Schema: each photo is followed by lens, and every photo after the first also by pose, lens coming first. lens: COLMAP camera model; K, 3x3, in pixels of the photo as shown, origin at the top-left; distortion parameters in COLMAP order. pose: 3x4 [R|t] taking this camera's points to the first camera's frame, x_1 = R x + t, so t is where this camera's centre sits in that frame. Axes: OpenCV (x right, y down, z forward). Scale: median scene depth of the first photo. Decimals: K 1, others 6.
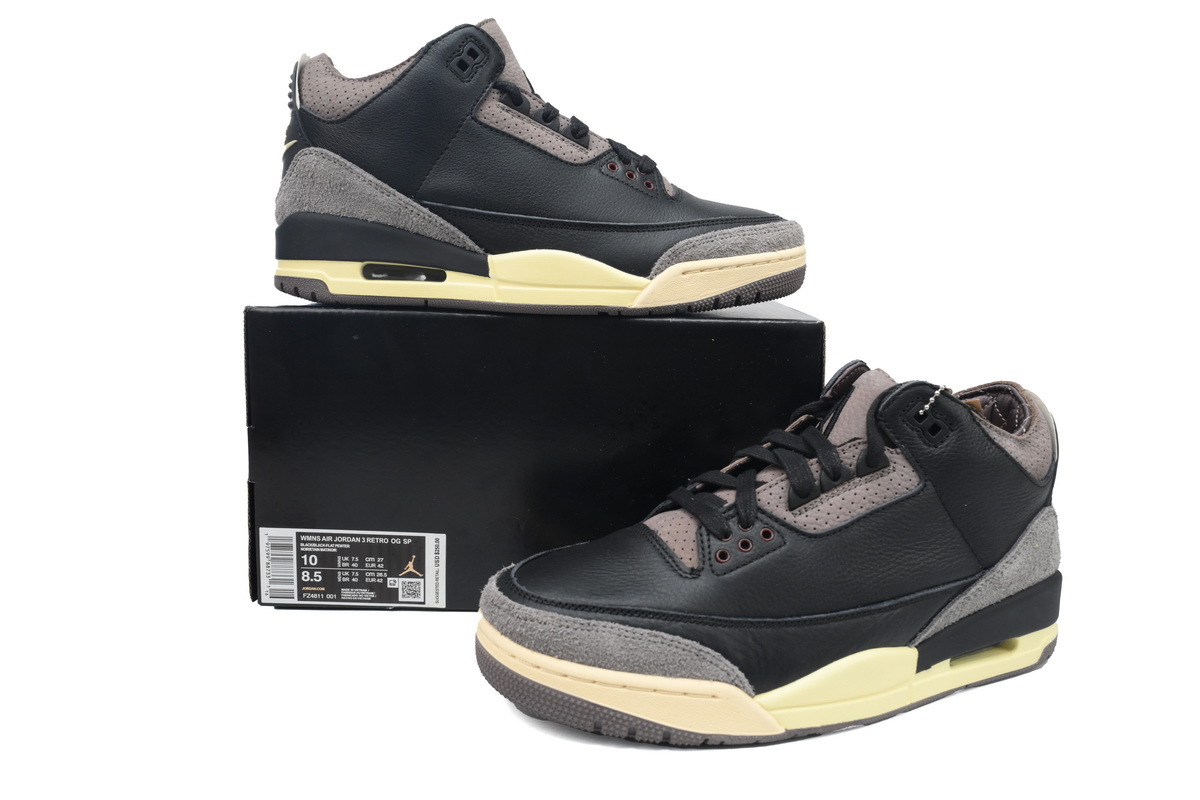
lens RADIAL K [[883.7, 0, 600.0], [0, 883.7, 400.0], [0, 0, 1]] dist [0.001904, 0.000297]
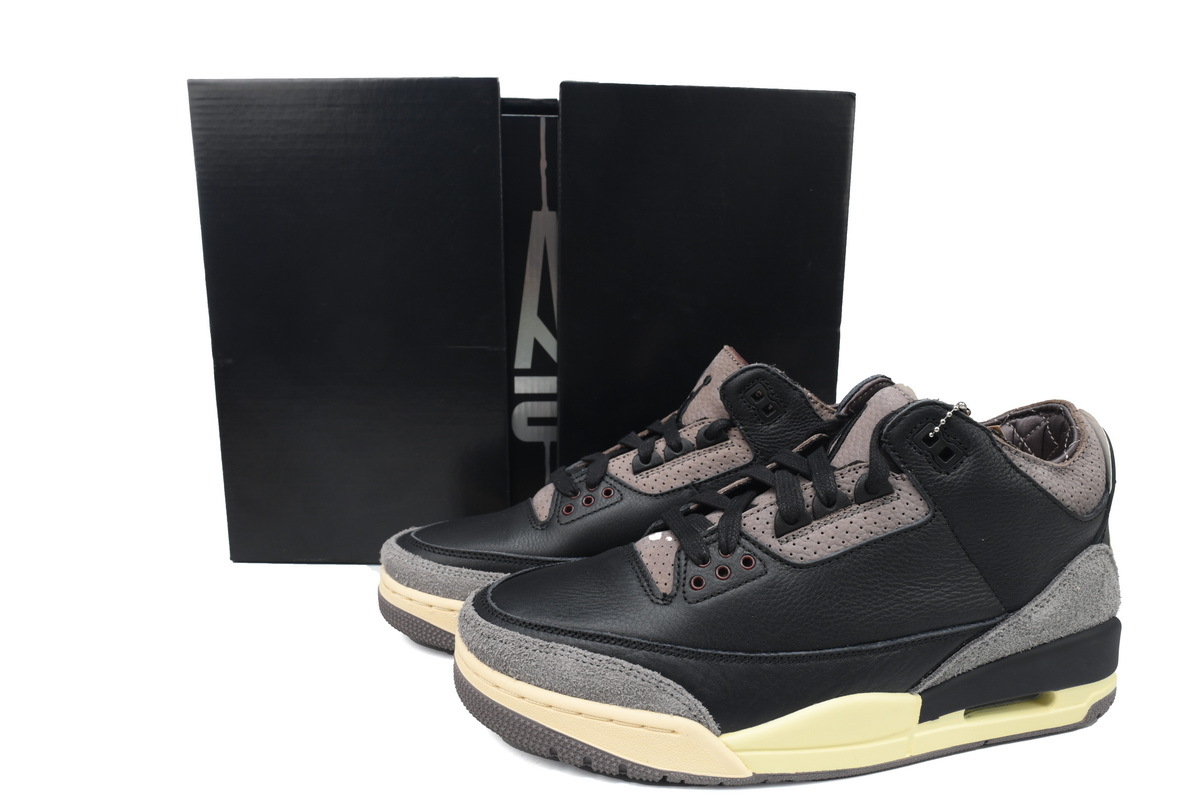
lens RADIAL K [[883.7, 0, 600.0], [0, 883.7, 400.0], [0, 0, 1]] dist [0.001904, 0.000297]
pose [[0.982207, 0.014047, -0.187274, 0.204756], [-0.014538, 0.999894, -0.001245, -0.016039], [0.187236, 0.003945, 0.982307, 0.048704]]
